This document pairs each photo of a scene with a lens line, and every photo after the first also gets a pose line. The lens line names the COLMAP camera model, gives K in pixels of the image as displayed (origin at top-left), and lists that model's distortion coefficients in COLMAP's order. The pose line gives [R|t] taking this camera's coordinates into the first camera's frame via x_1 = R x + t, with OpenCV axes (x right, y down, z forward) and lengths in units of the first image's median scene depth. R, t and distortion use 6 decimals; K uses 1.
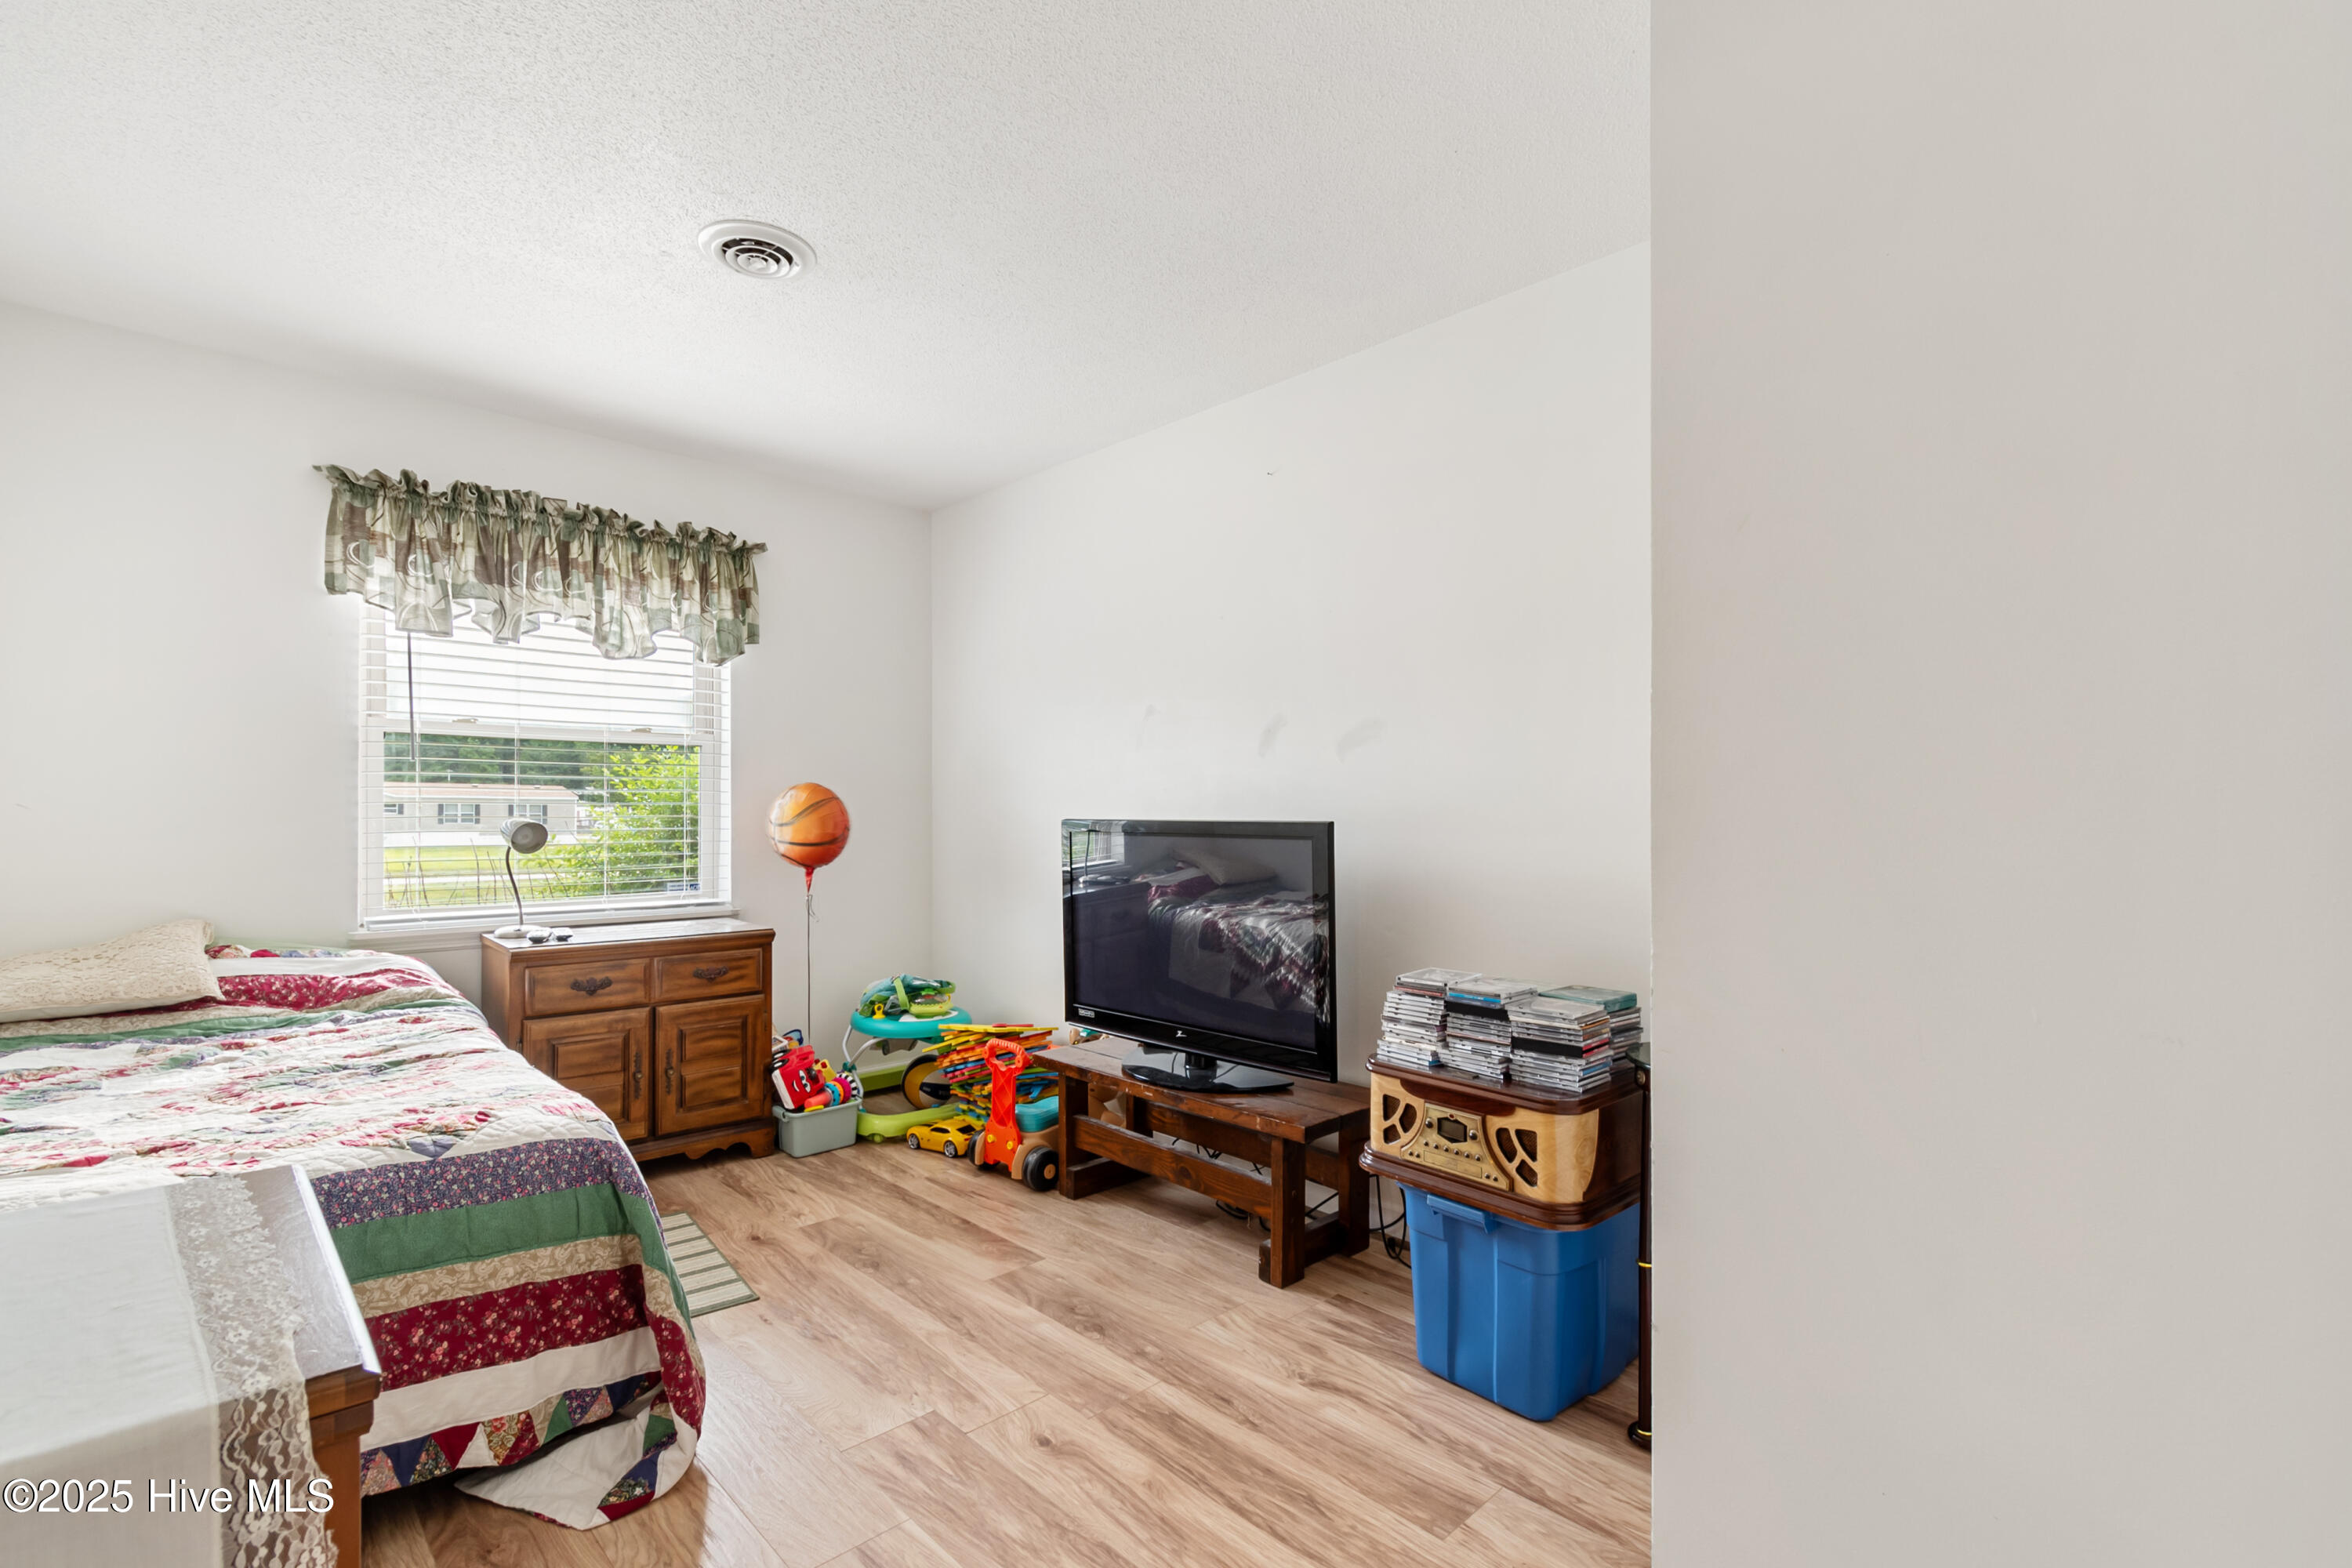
lens RADIAL K [[1064.5, 0, 1177.0], [0, 1064.5, 818.8], [0, 0, 1]] dist [0.002126, 0.000099]
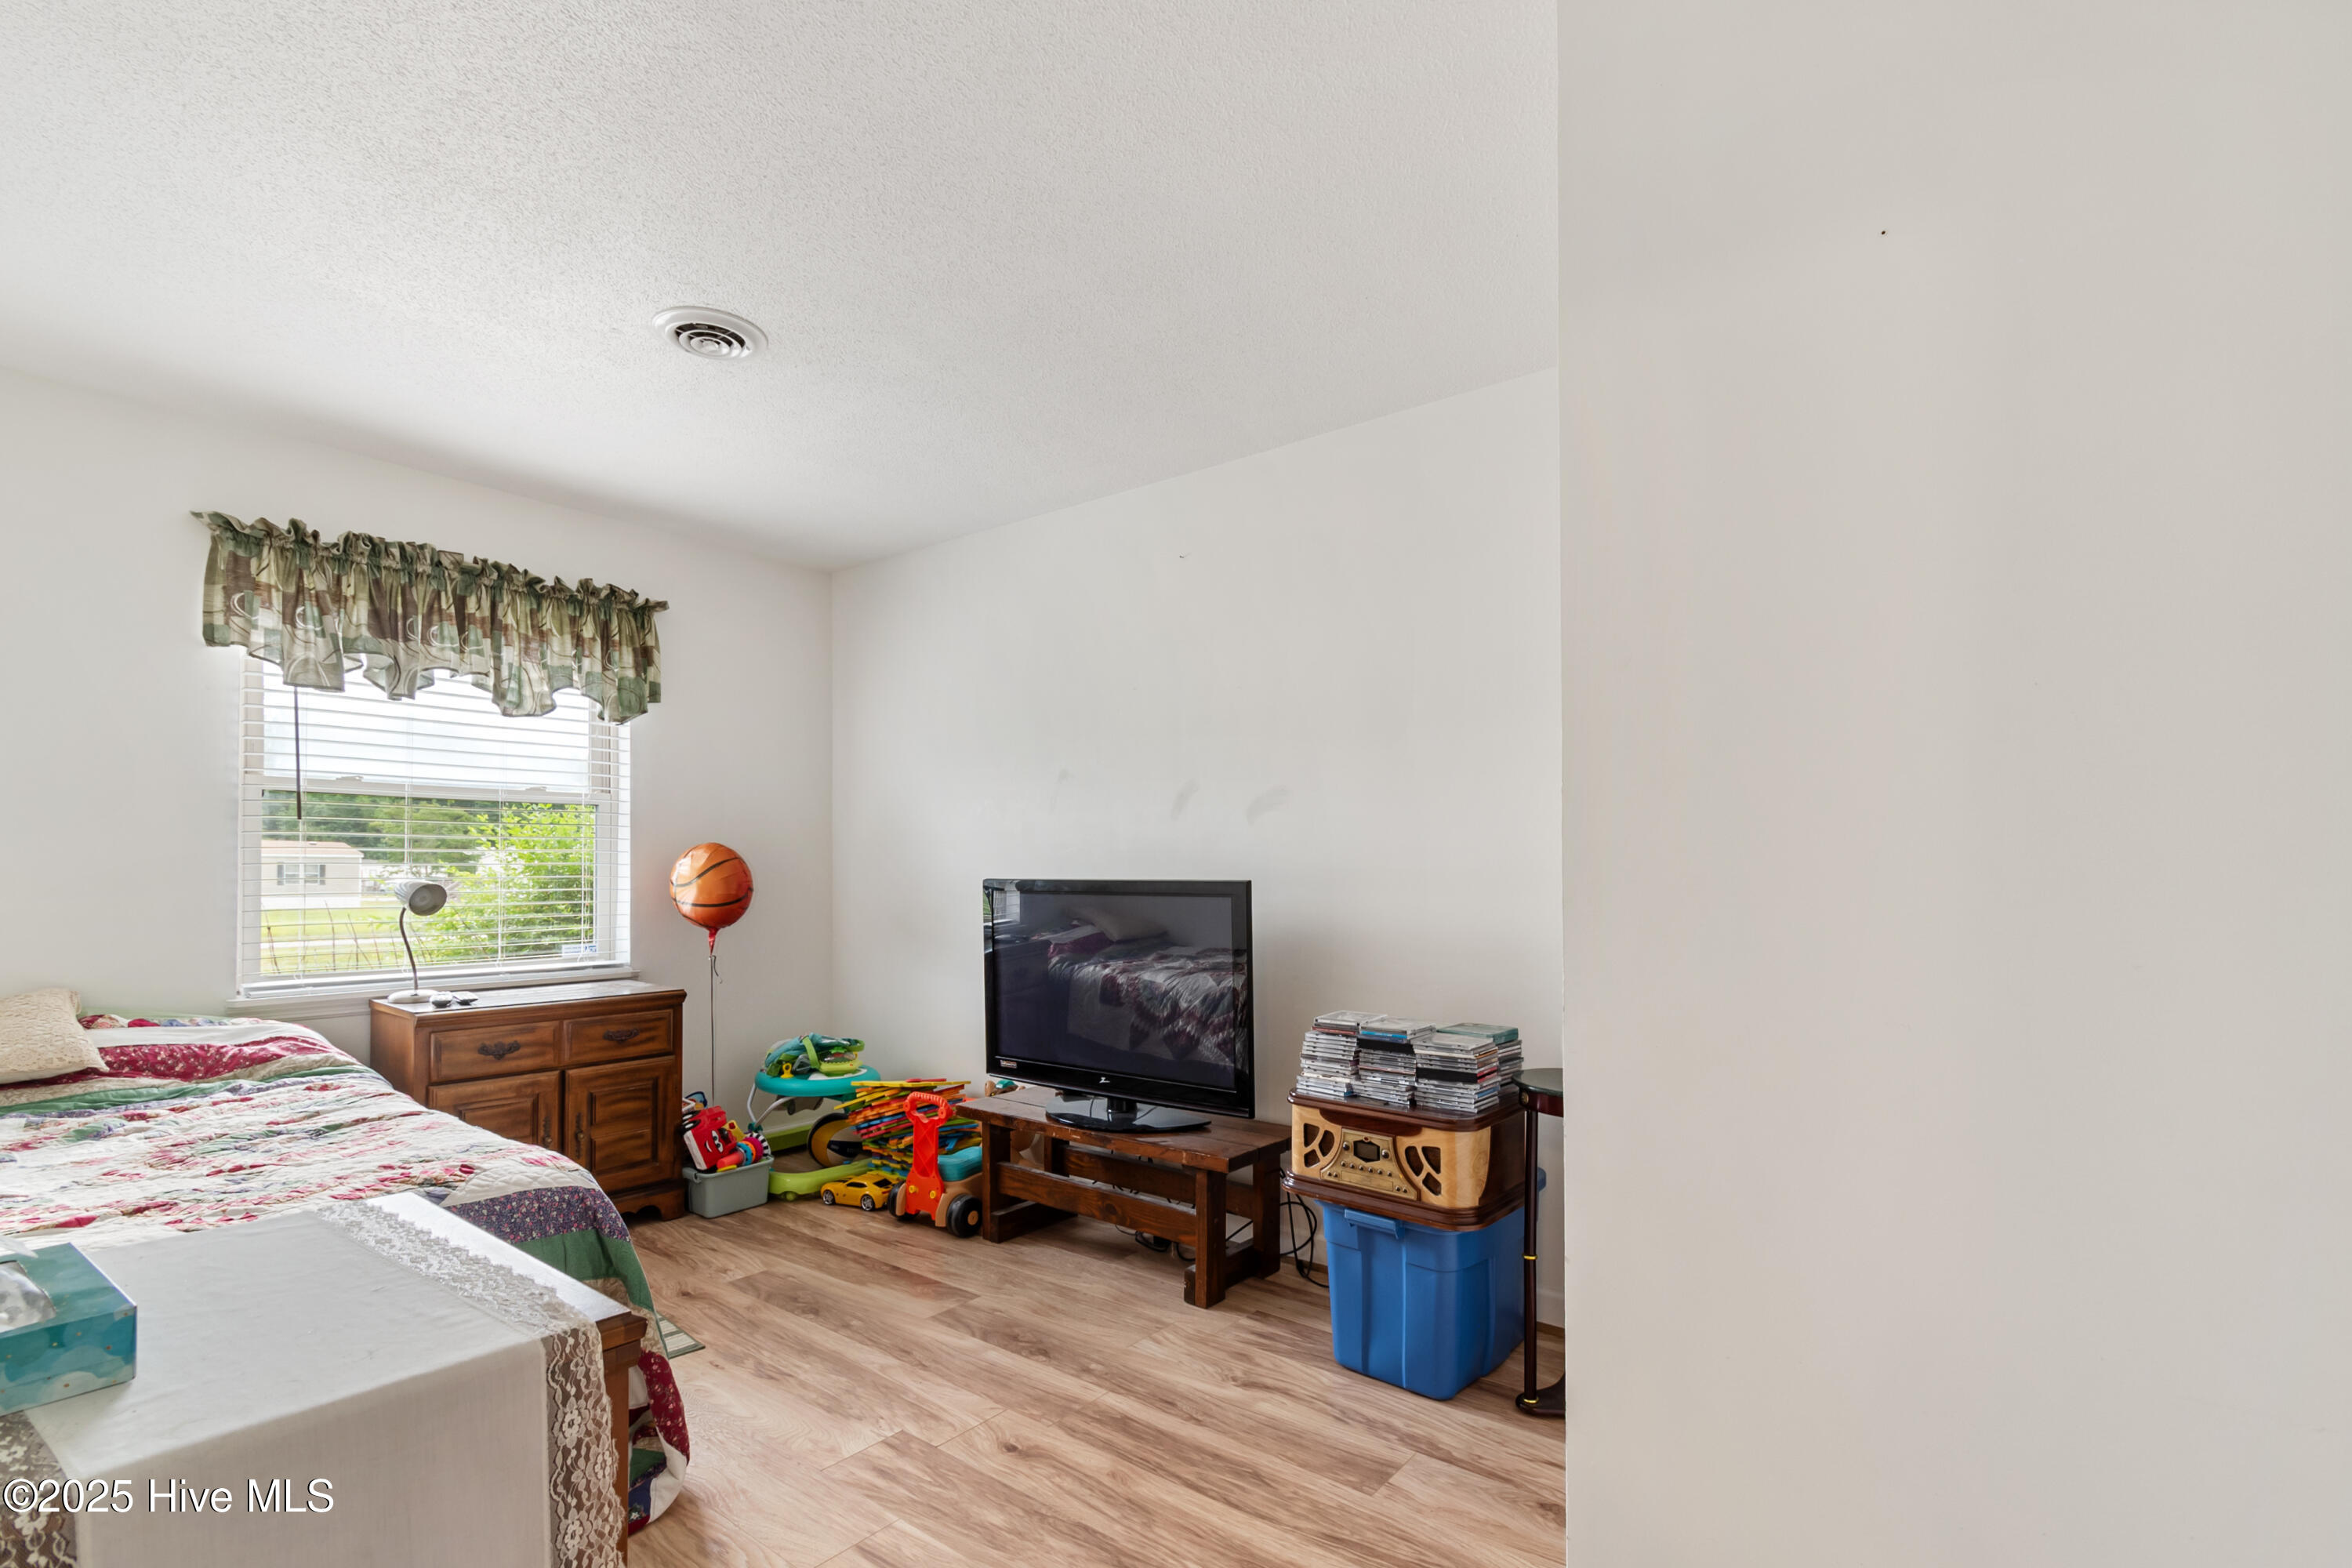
lens RADIAL K [[1075.2, 0, 1190.9], [0, 1075.2, 868.4], [0, 0, 1]] dist [0.000720, -0.000131]
pose [[0.990292, -0.001928, 0.138991, -0.067335], [0.003007, 0.999967, -0.007560, -0.001584], [-0.138972, 0.007904, 0.990265, -0.089598]]
